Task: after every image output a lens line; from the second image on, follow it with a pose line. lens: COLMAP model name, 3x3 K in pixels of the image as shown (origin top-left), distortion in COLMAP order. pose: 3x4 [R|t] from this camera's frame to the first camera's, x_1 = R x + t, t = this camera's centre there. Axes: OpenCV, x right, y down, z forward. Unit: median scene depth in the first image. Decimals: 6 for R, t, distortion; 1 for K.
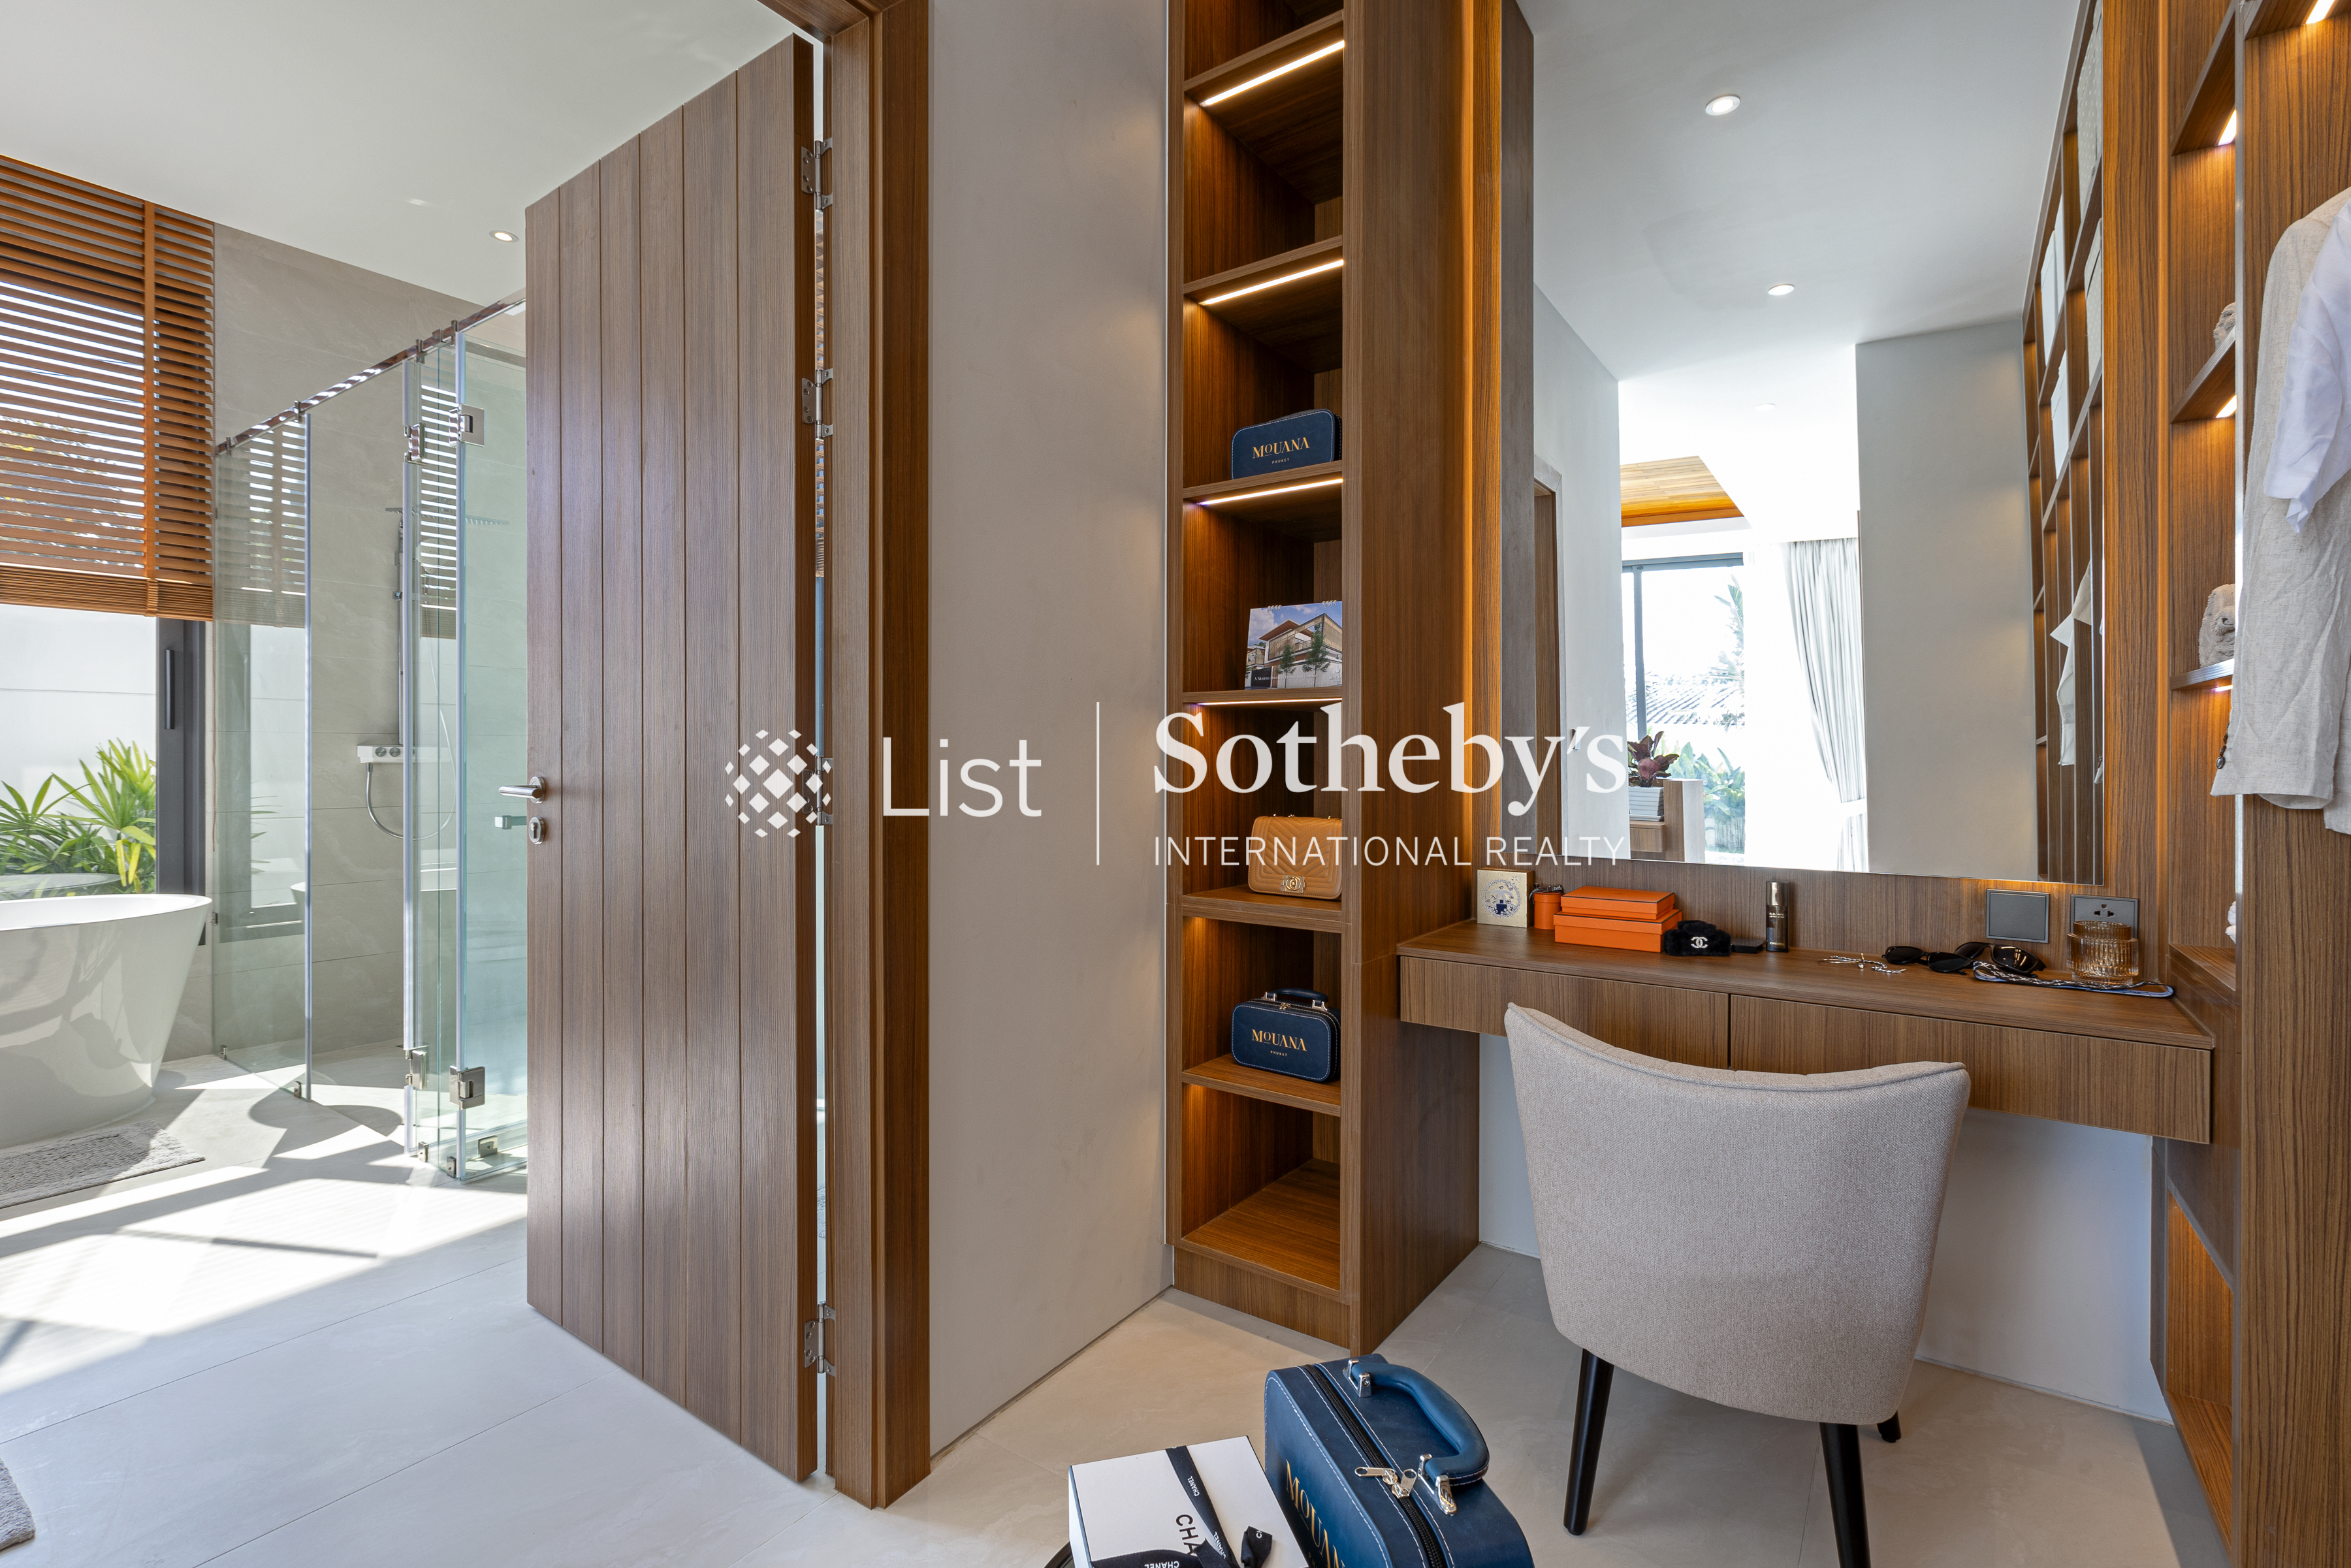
lens RADIAL K [[1069.3, 0, 1174.4], [0, 1069.3, 777.3], [0, 0, 1]] dist [0.001937, -0.001266]
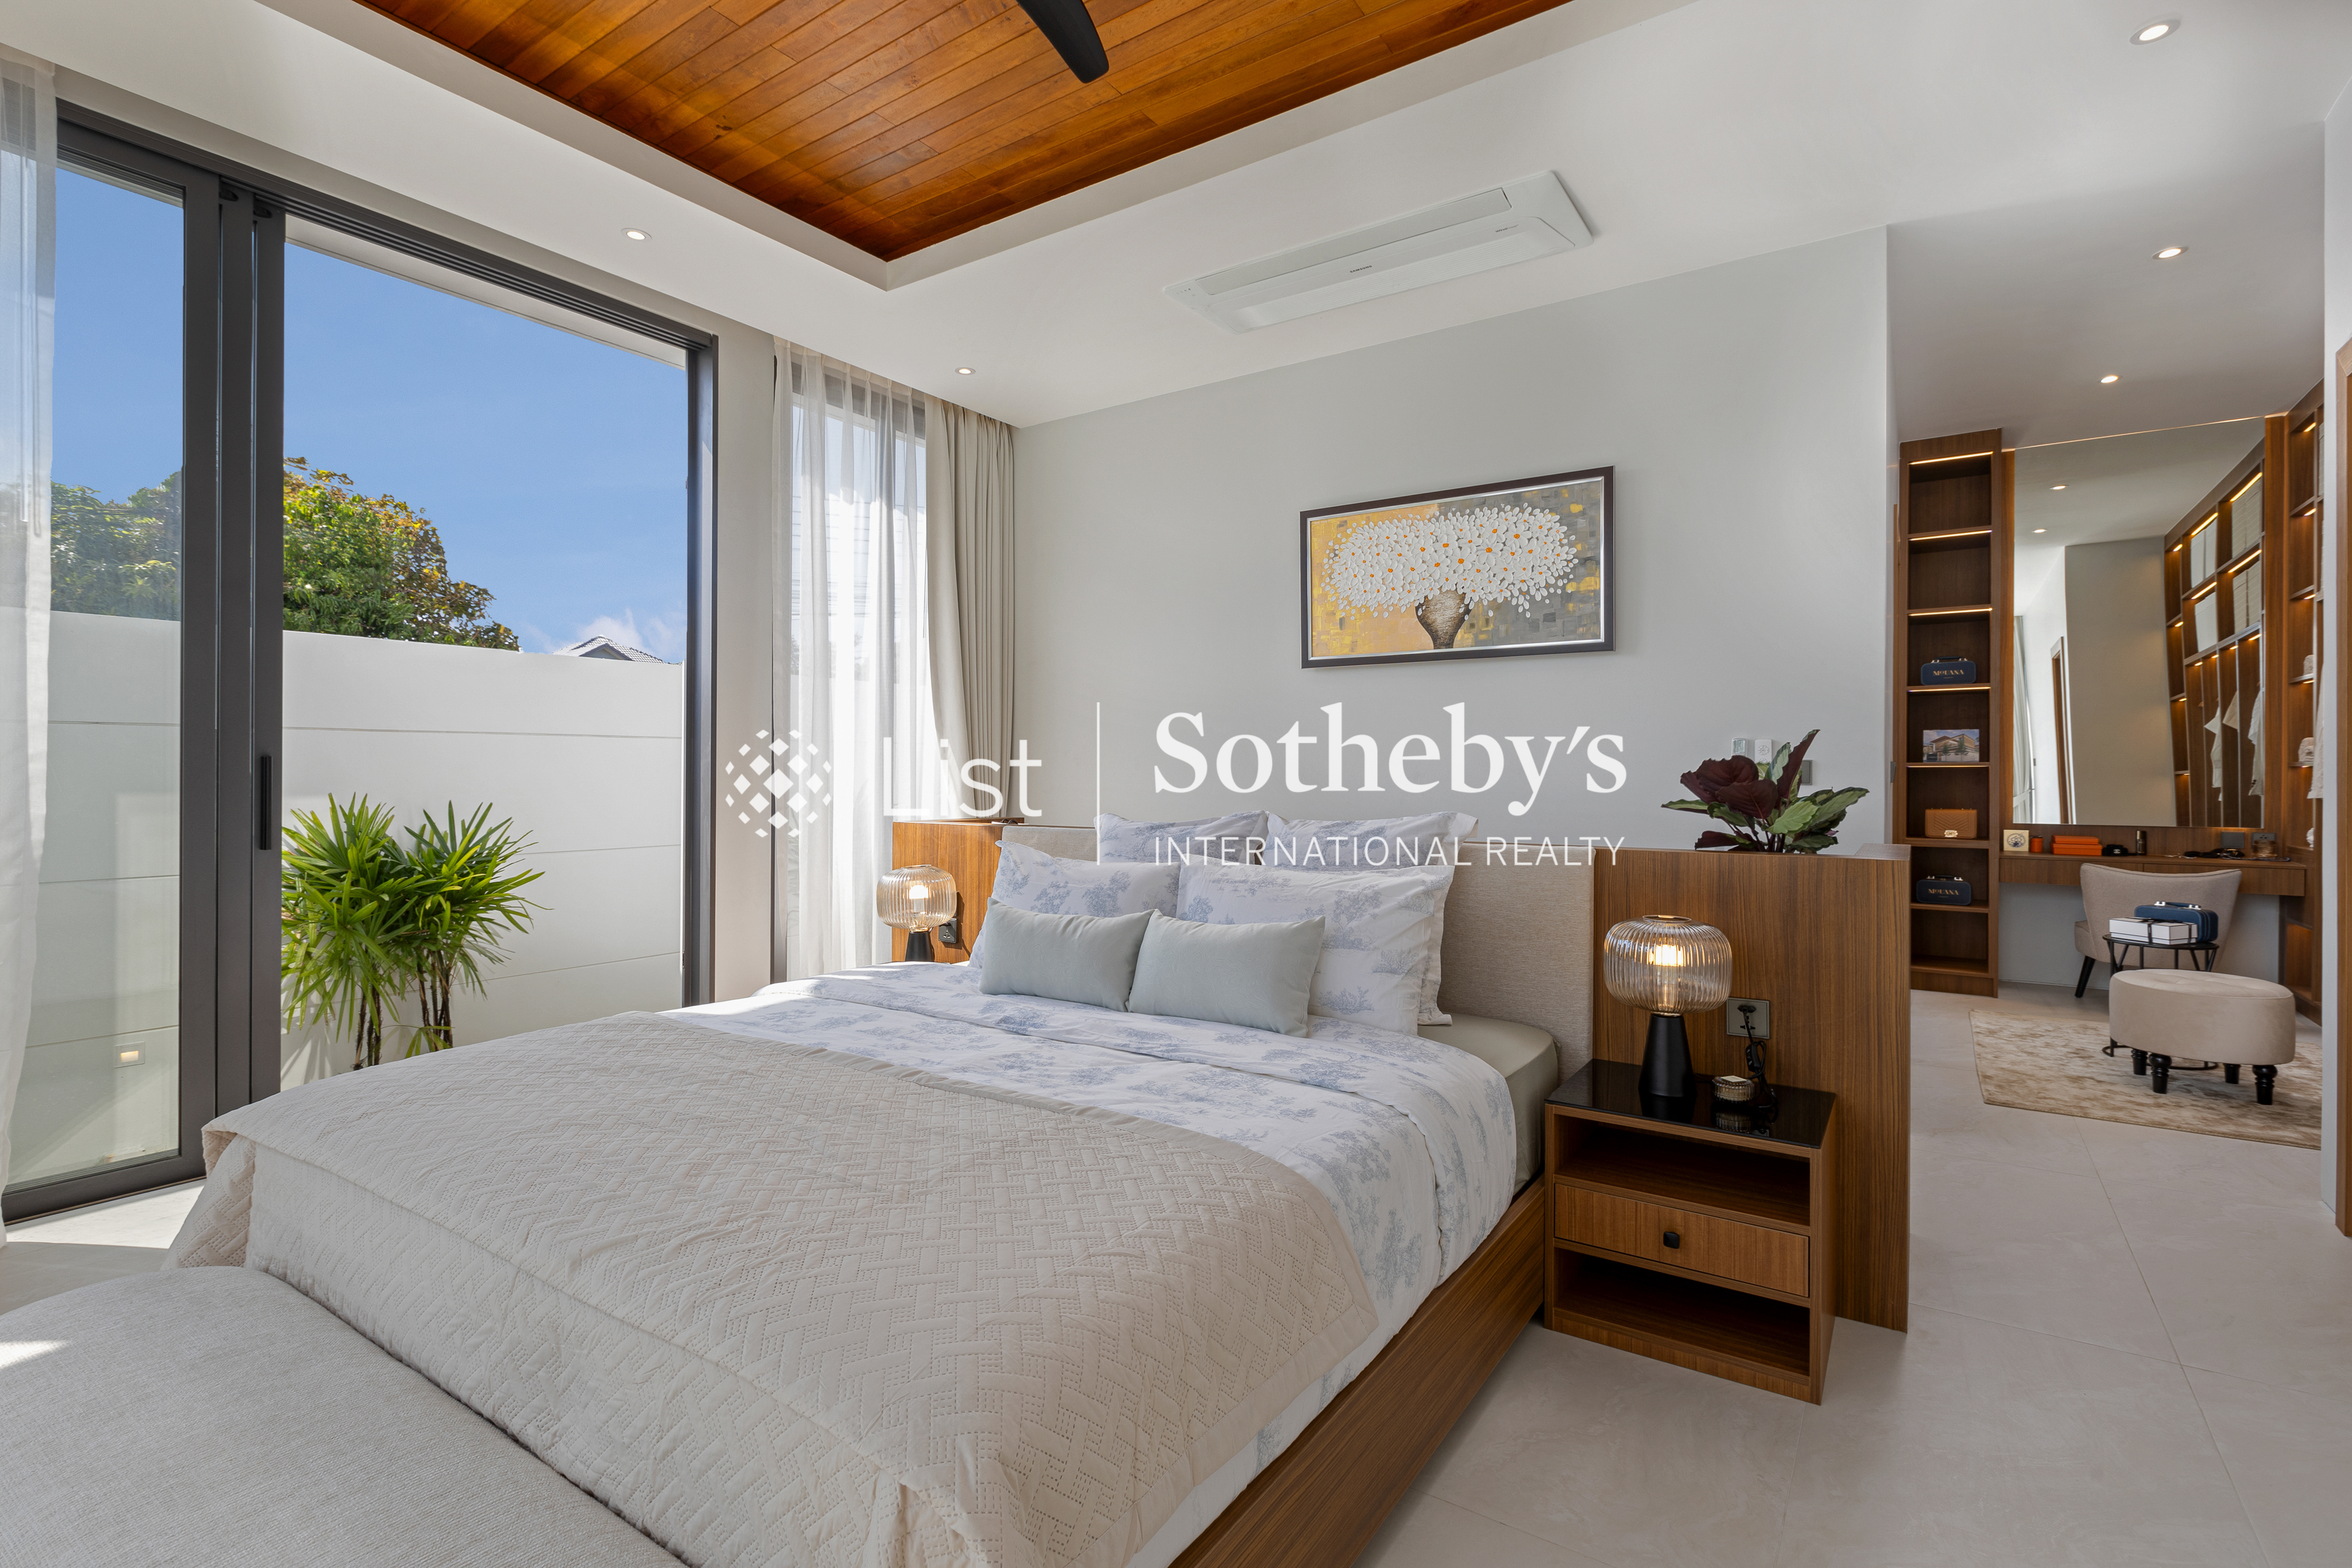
lens RADIAL K [[1069.7, 0, 1170.6], [0, 1069.7, 789.2], [0, 0, 1]] dist [0.001937, -0.001266]
pose [[0.999969, -0.003051, 0.007259, -1.797304], [0.002970, 0.999933, 0.011172, -0.047378], [-0.007293, -0.011150, 0.999911, -1.616245]]
